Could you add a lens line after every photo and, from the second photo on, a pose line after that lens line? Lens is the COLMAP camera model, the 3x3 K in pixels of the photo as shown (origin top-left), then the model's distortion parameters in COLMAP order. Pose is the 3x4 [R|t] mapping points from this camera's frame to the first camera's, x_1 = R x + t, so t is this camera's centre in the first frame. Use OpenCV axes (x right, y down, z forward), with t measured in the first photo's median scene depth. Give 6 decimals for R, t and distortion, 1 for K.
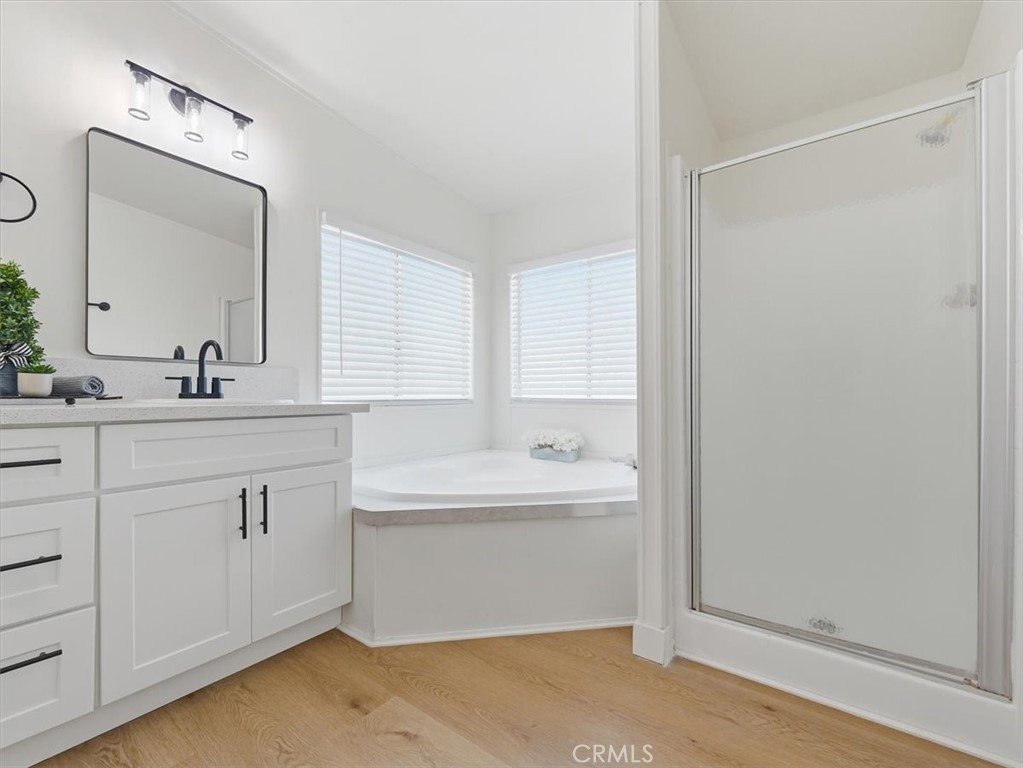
lens RADIAL K [[445.3, 0, 510.0], [0, 445.3, 394.6], [0, 0, 1]] dist [-0.006446, 0.000041]
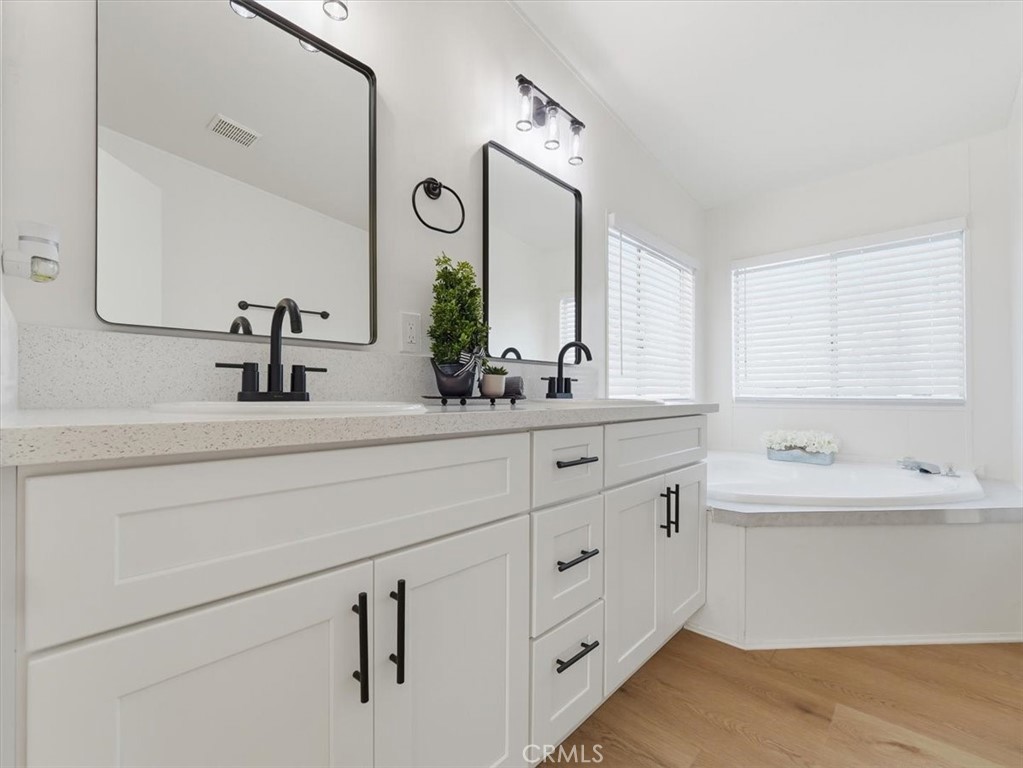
lens RADIAL K [[445.3, 0, 510.0], [0, 445.3, 394.6], [0, 0, 1]] dist [-0.006446, 0.000041]
pose [[0.993890, -0.000895, -0.110375, -0.714552], [0.000970, 0.999999, 0.000632, -0.000836], [0.110374, -0.000736, 0.993890, -0.037271]]
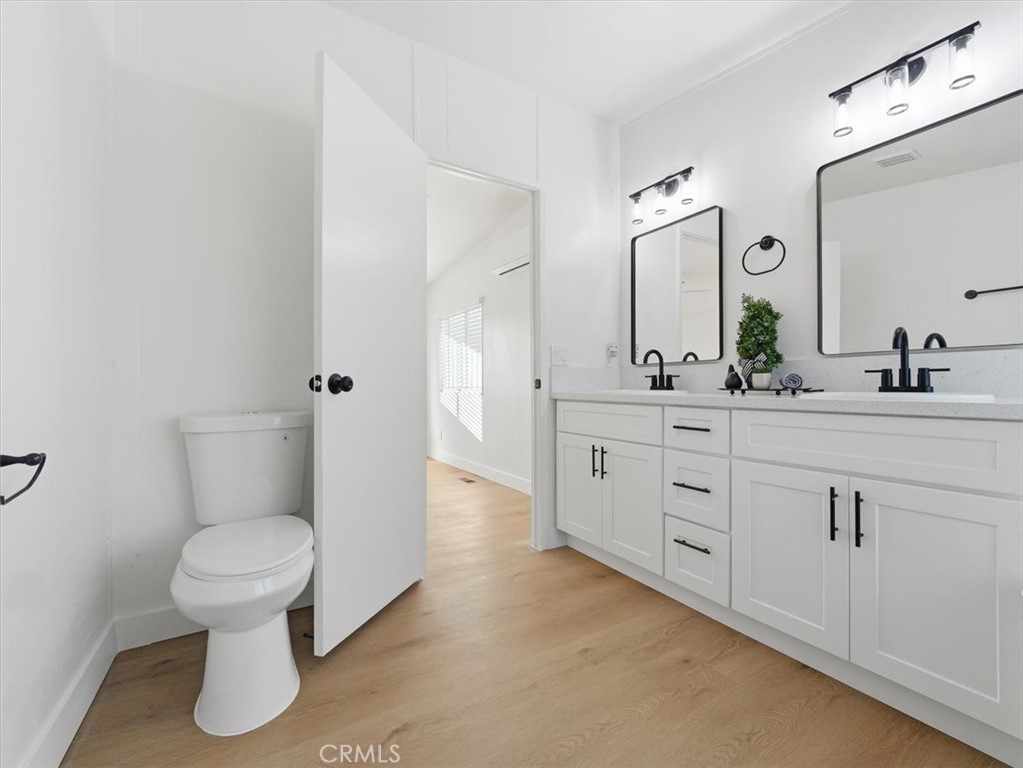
lens RADIAL K [[436.4, 0, 512.2], [0, 436.4, 385.9], [0, 0, 1]] dist [-0.004109, -0.000159]
pose [[-0.369998, -0.004955, -0.929019, 0.435025], [-0.001441, 0.999988, -0.004760, 0.001195], [0.929032, -0.000422, -0.370000, 0.598374]]
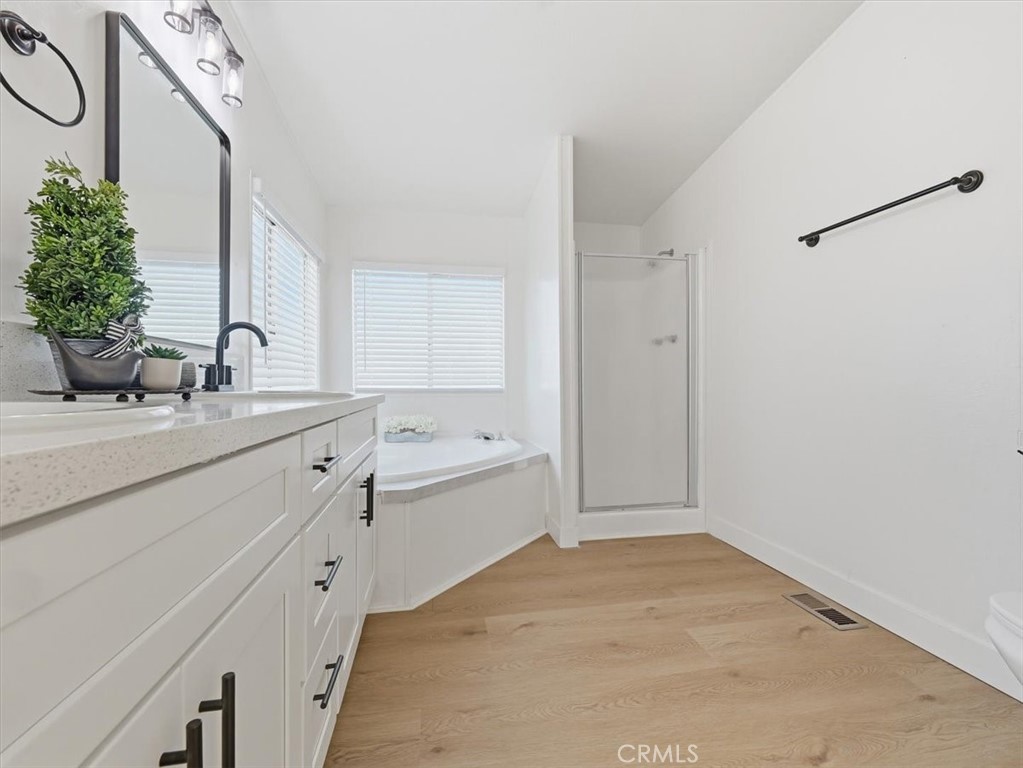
lens RADIAL K [[436.4, 0, 512.2], [0, 436.4, 385.9], [0, 0, 1]] dist [-0.004109, -0.000159]
pose [[0.680714, -0.002953, 0.732544, -0.938920], [0.000978, 0.999995, 0.003122, -0.003085], [-0.732549, -0.001409, 0.680713, 0.060048]]
